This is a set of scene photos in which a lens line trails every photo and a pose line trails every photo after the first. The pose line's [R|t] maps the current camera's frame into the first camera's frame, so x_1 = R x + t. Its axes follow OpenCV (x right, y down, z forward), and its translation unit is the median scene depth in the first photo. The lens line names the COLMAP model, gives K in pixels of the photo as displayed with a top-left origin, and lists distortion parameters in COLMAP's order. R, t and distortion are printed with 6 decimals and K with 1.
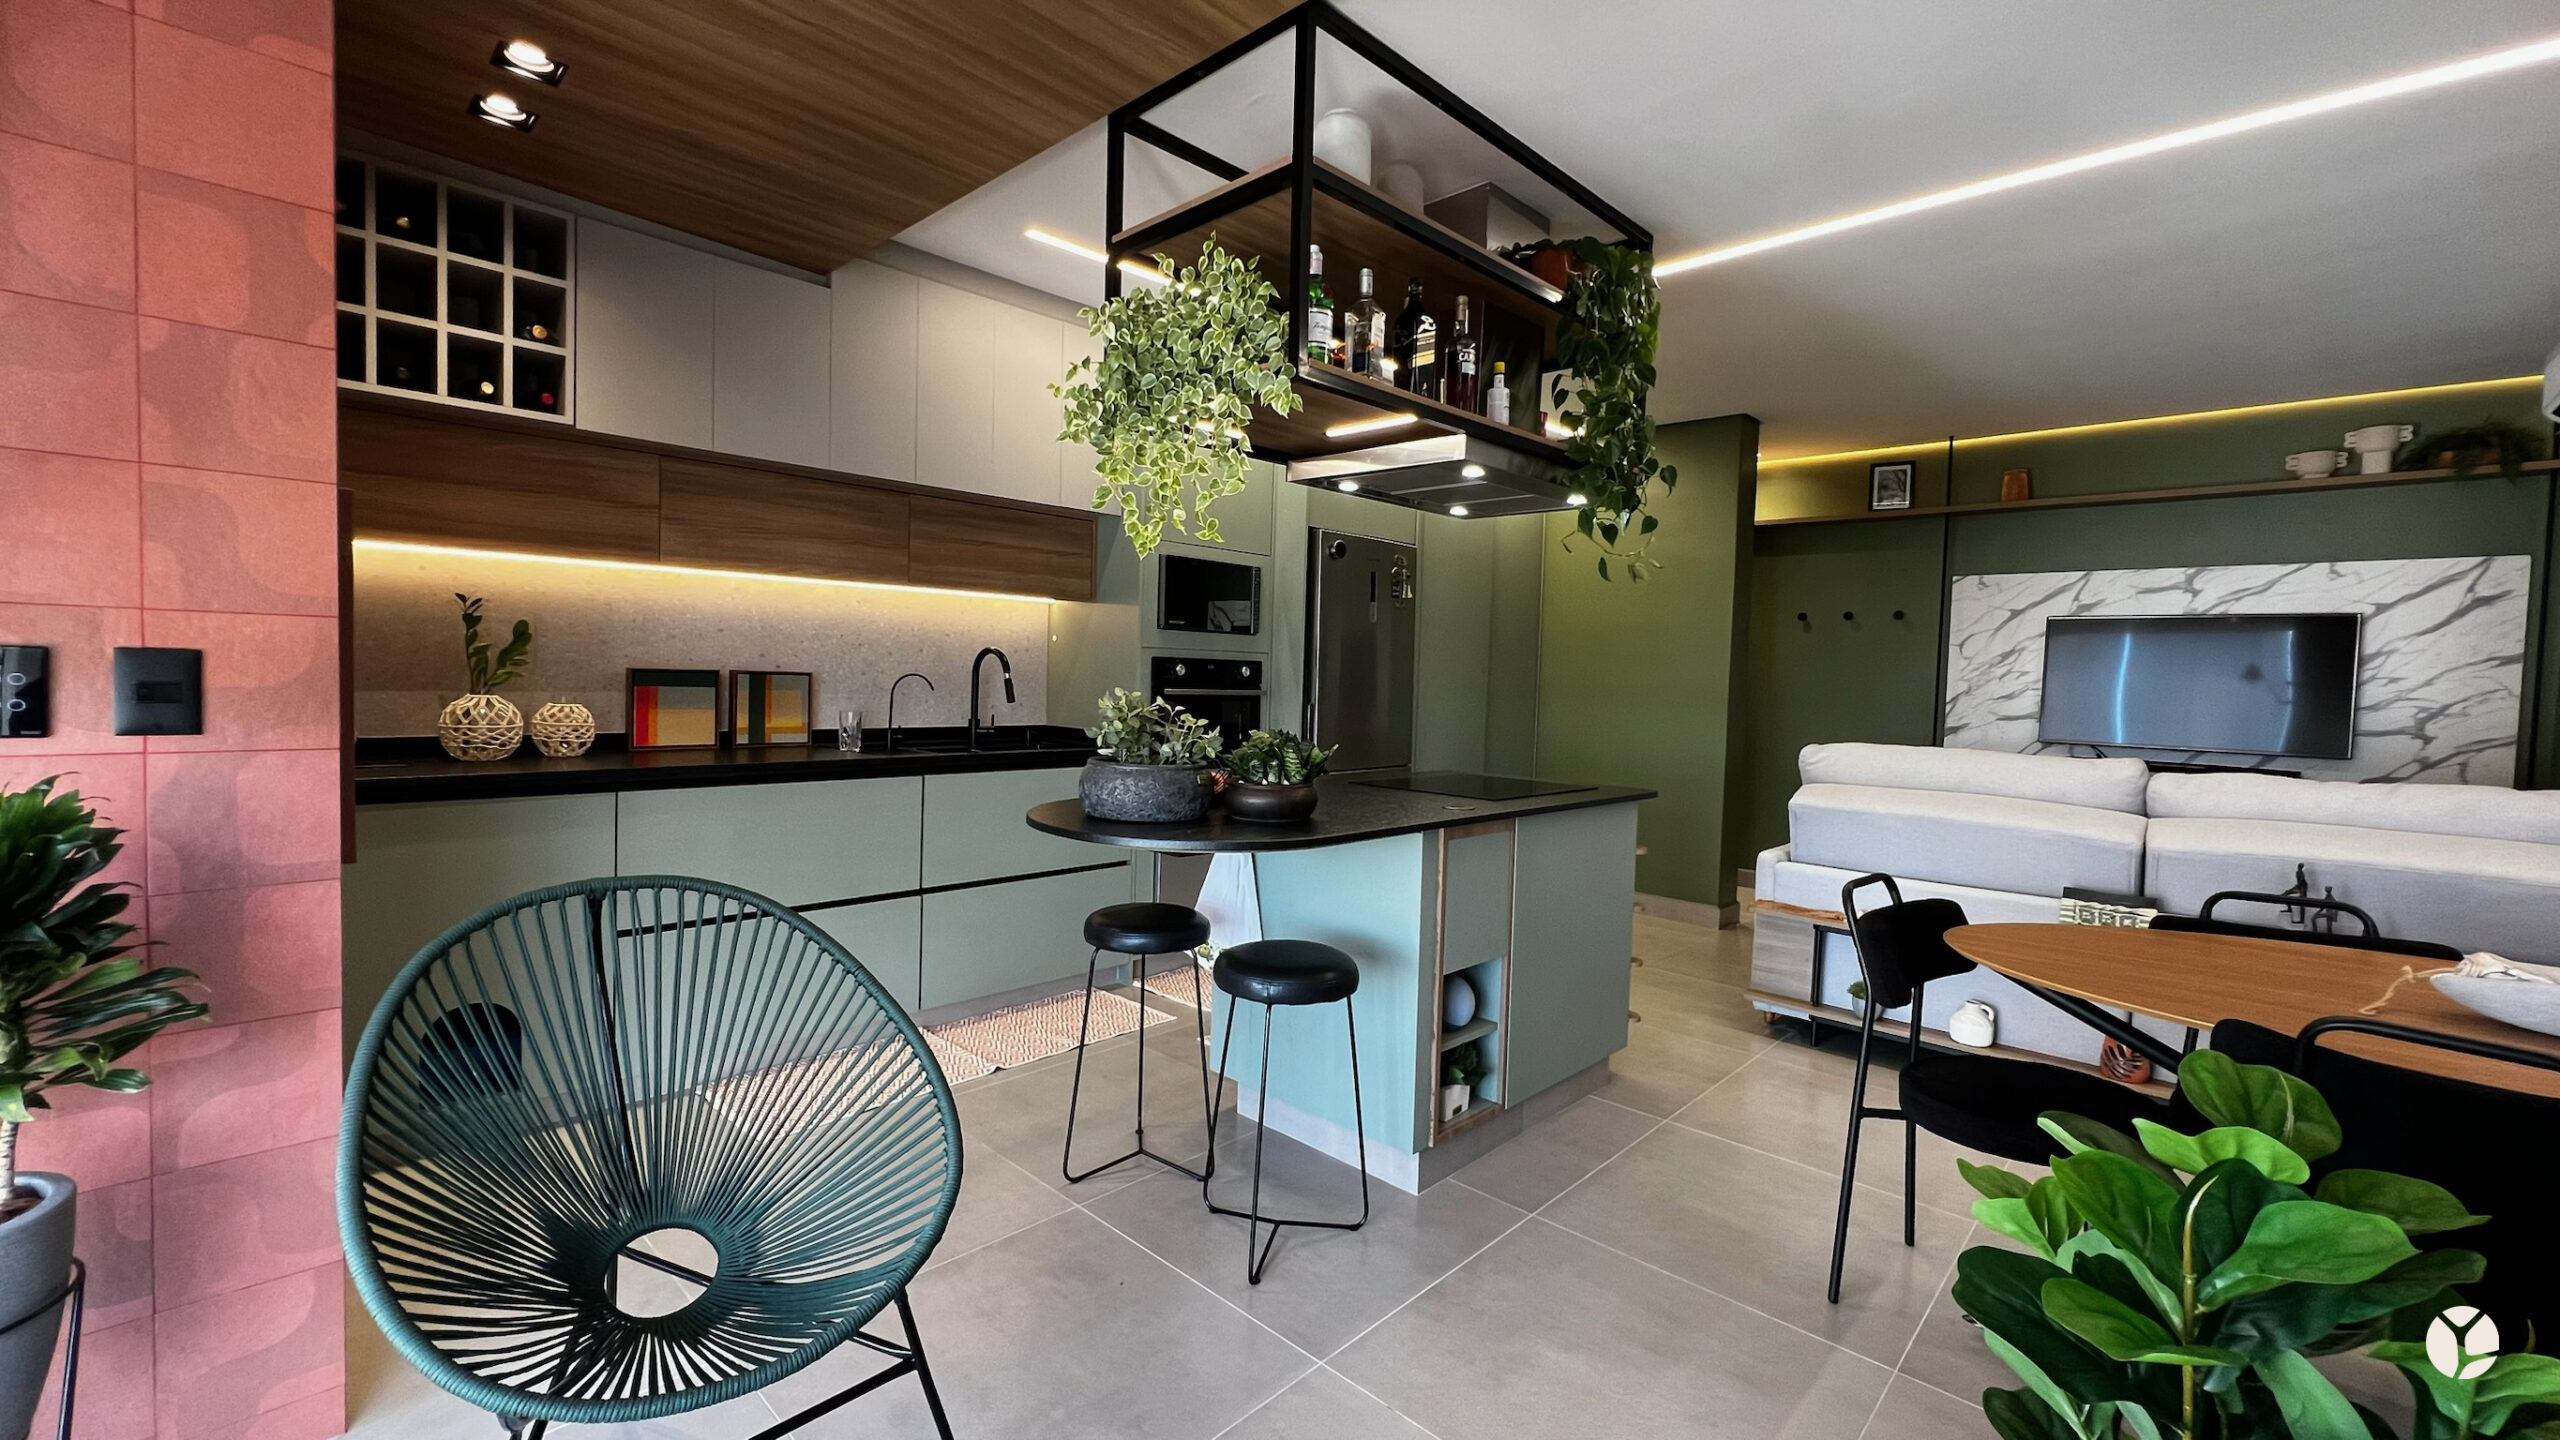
lens RADIAL K [[1029.6, 0, 1278.6], [0, 1029.6, 713.3], [0, 0, 1]] dist [-0.001098, 0.001068]
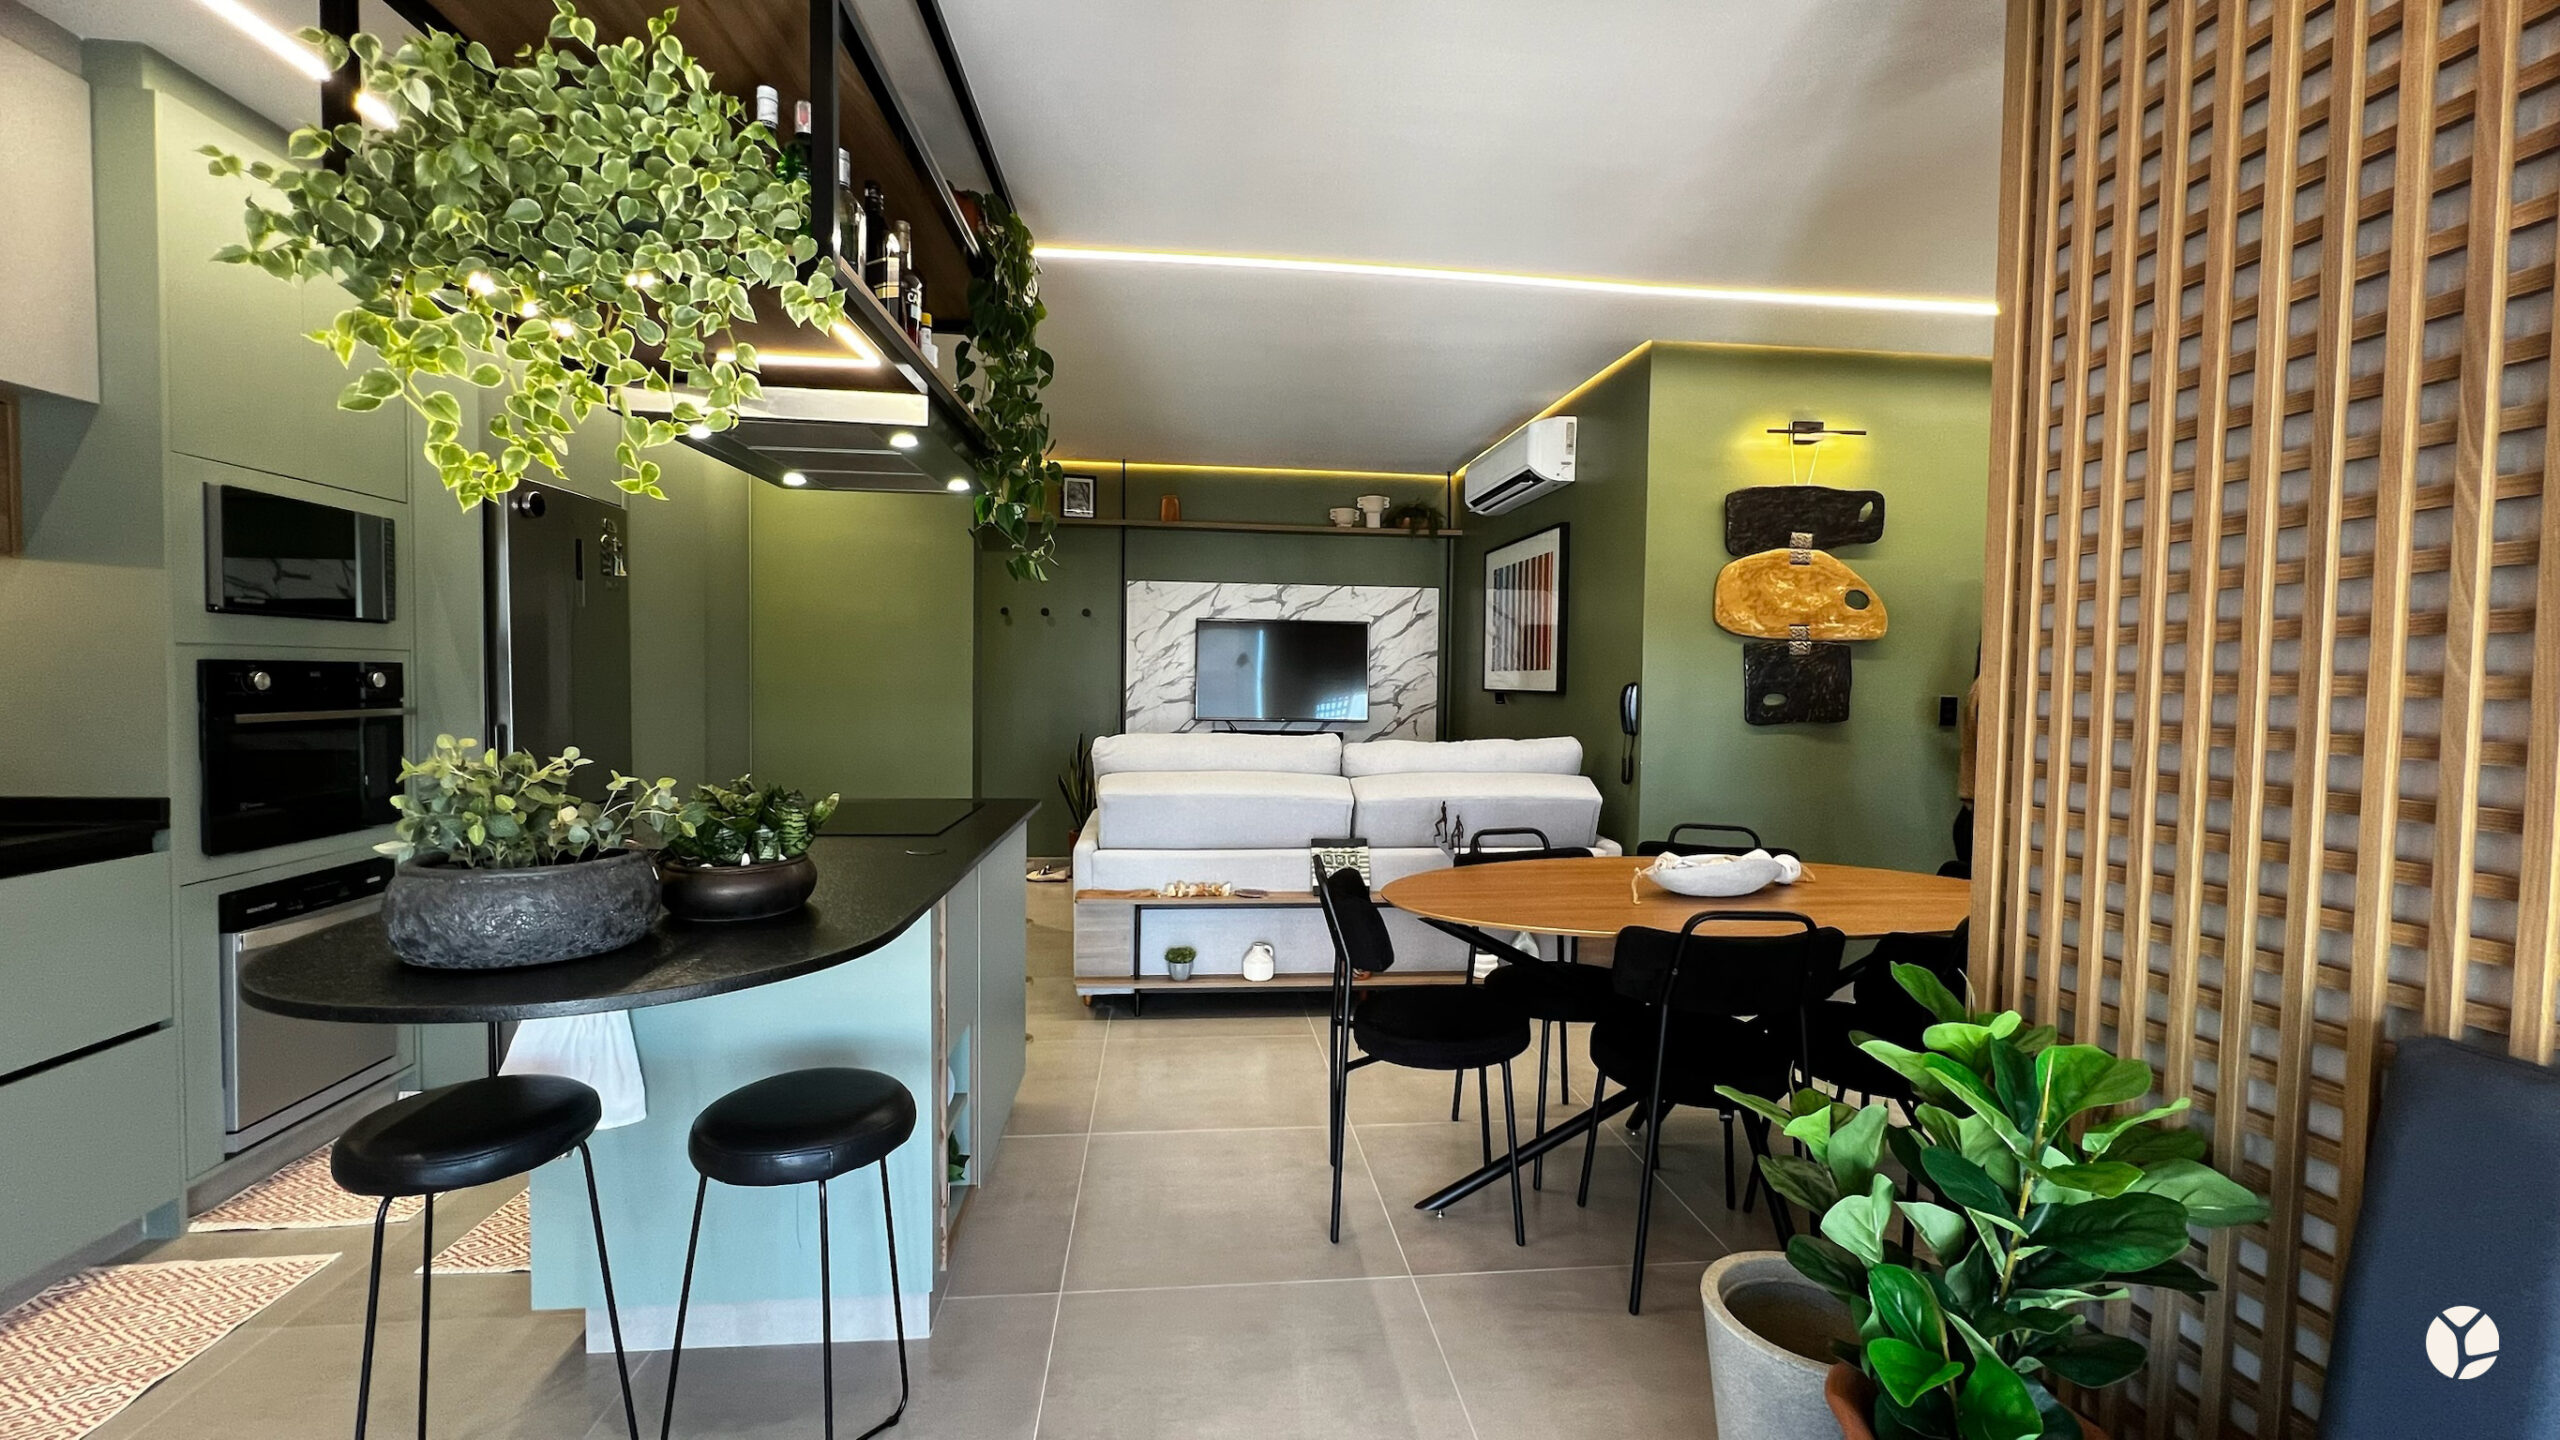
lens RADIAL K [[1029.6, 0, 1280.3], [0, 1029.6, 716.2], [0, 0, 1]] dist [-0.001098, 0.001068]
pose [[0.646547, -0.049868, 0.761243, -0.200530], [0.033970, 0.998753, 0.036575, -0.027913], [-0.762118, 0.002213, 0.647435, 0.192267]]
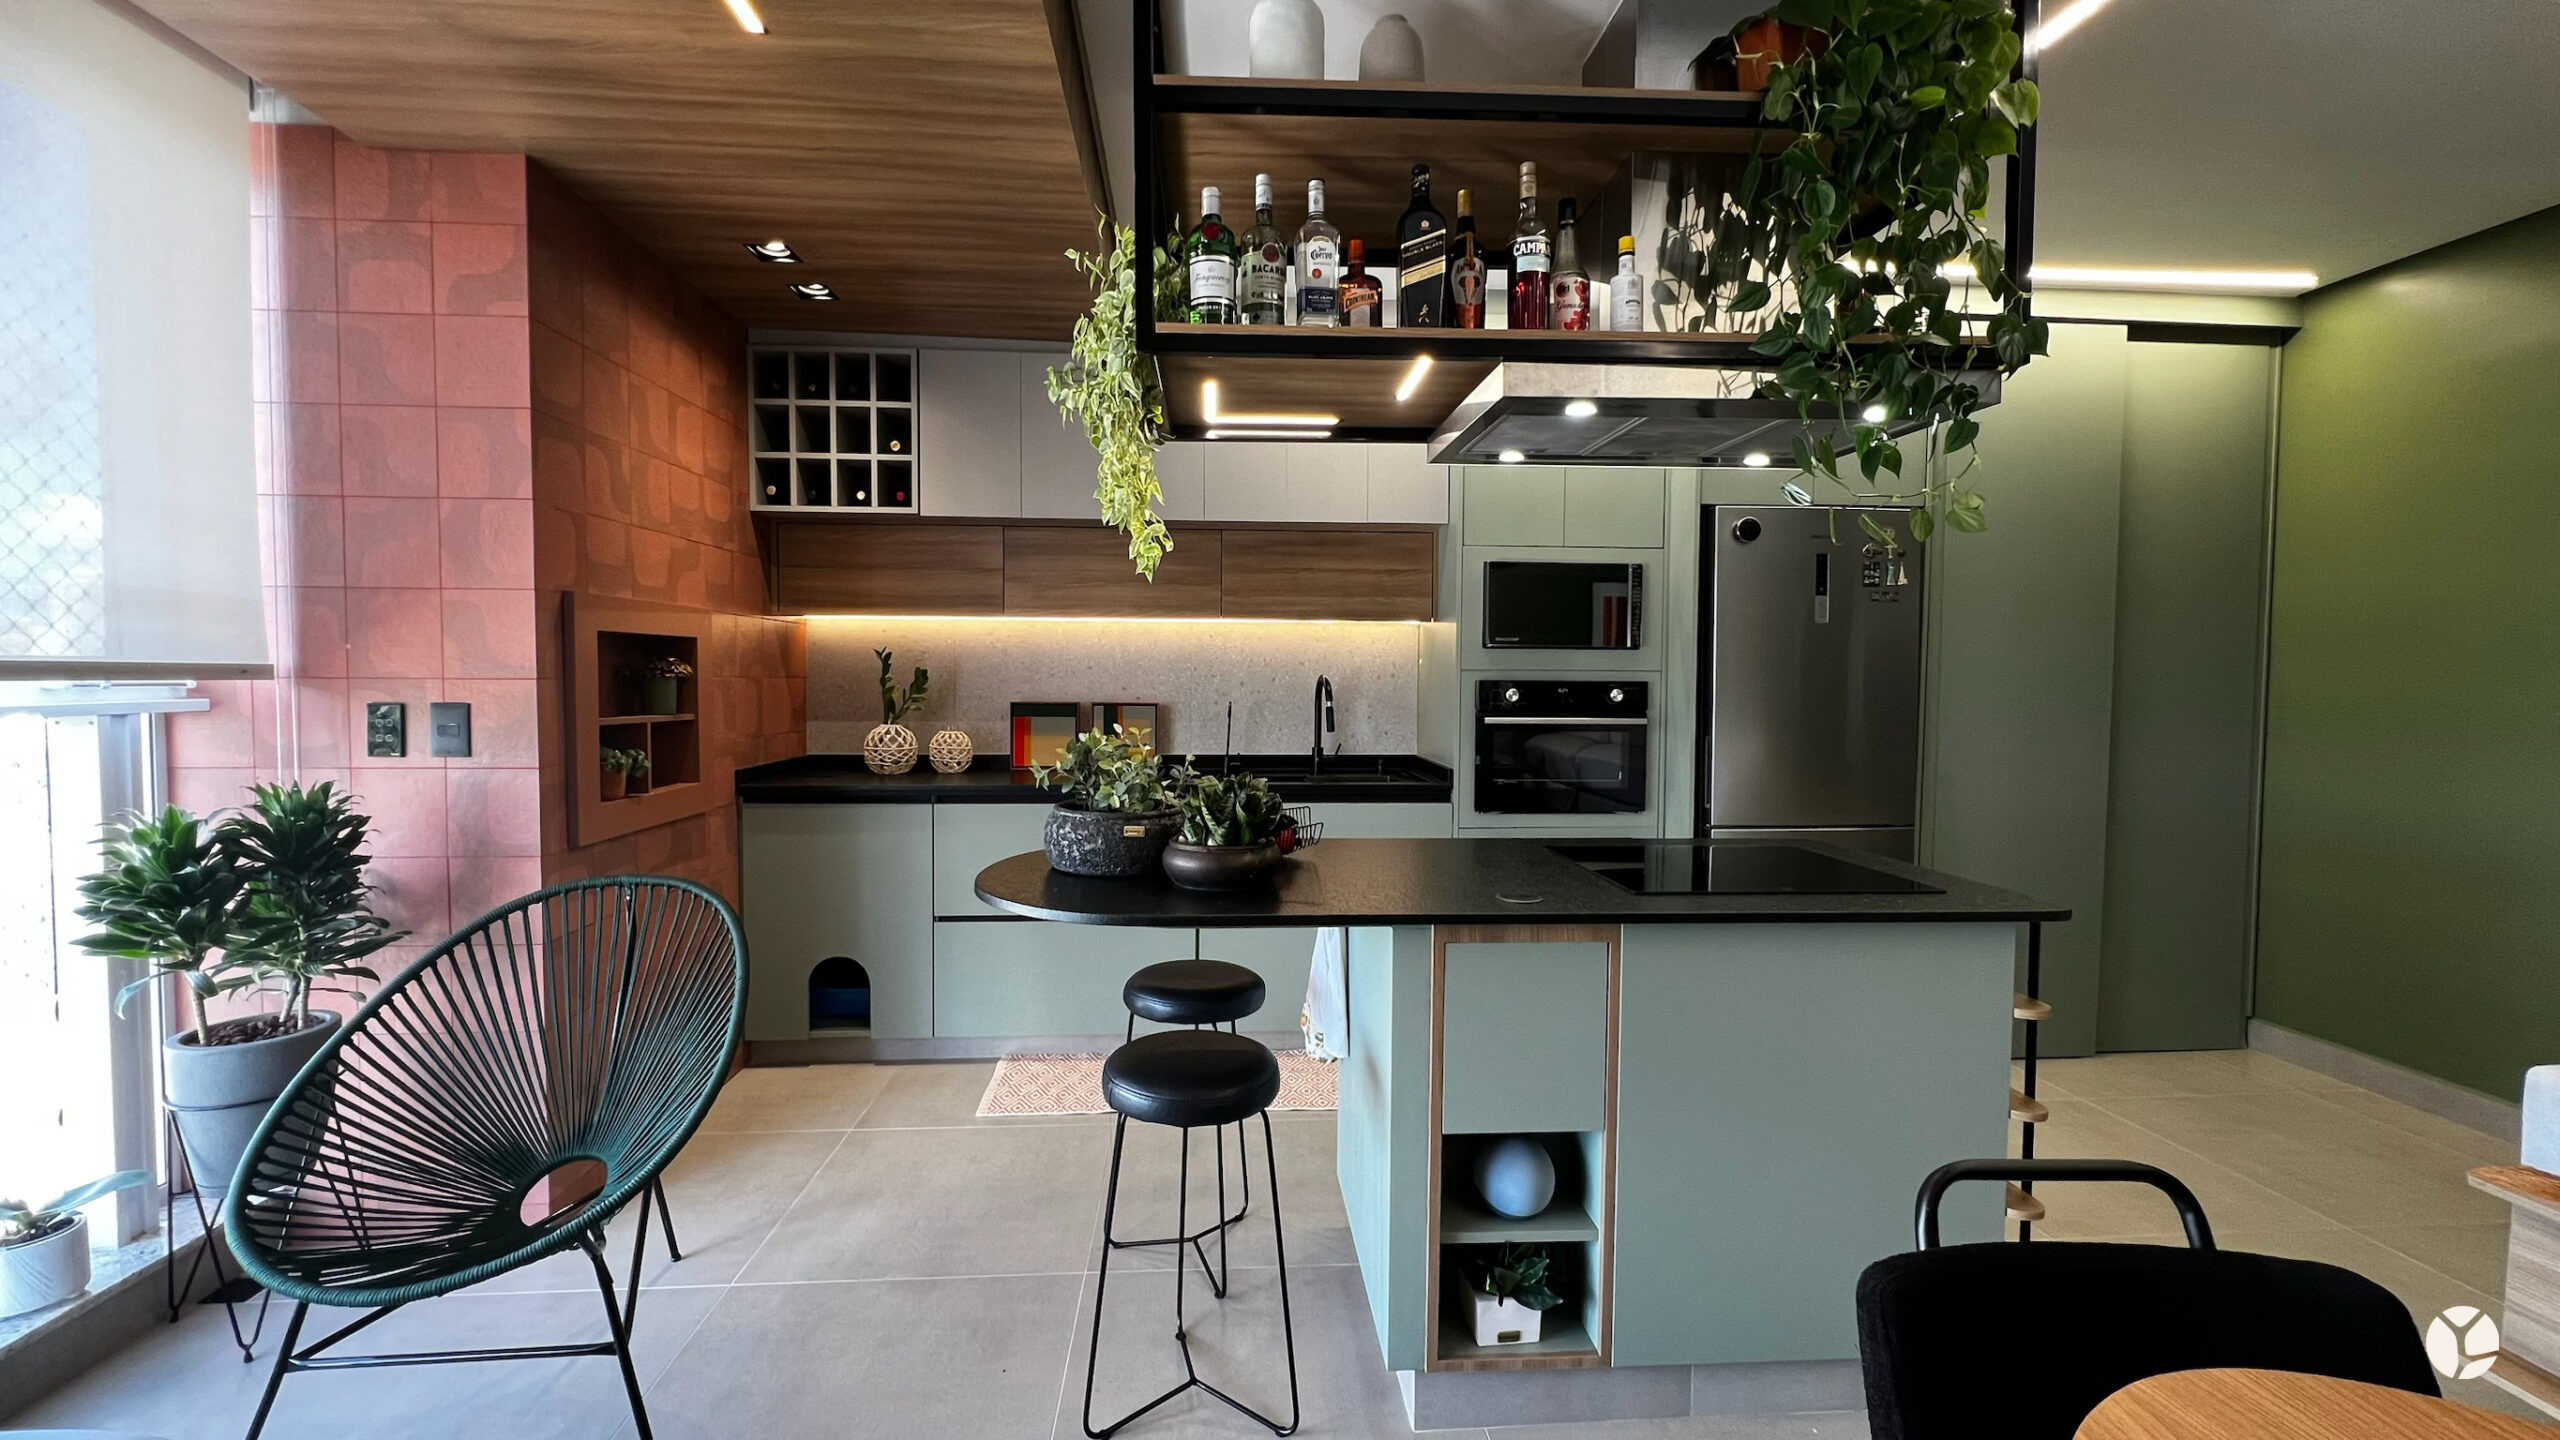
lens RADIAL K [[1029.6, 0, 1280.8], [0, 1029.6, 714.3], [0, 0, 1]] dist [-0.001098, 0.001068]
pose [[0.741010, -0.000017, -0.671494, 0.397072], [-0.010387, 0.999880, -0.011487, -0.017078], [0.671413, 0.015486, 0.740921, 0.285746]]
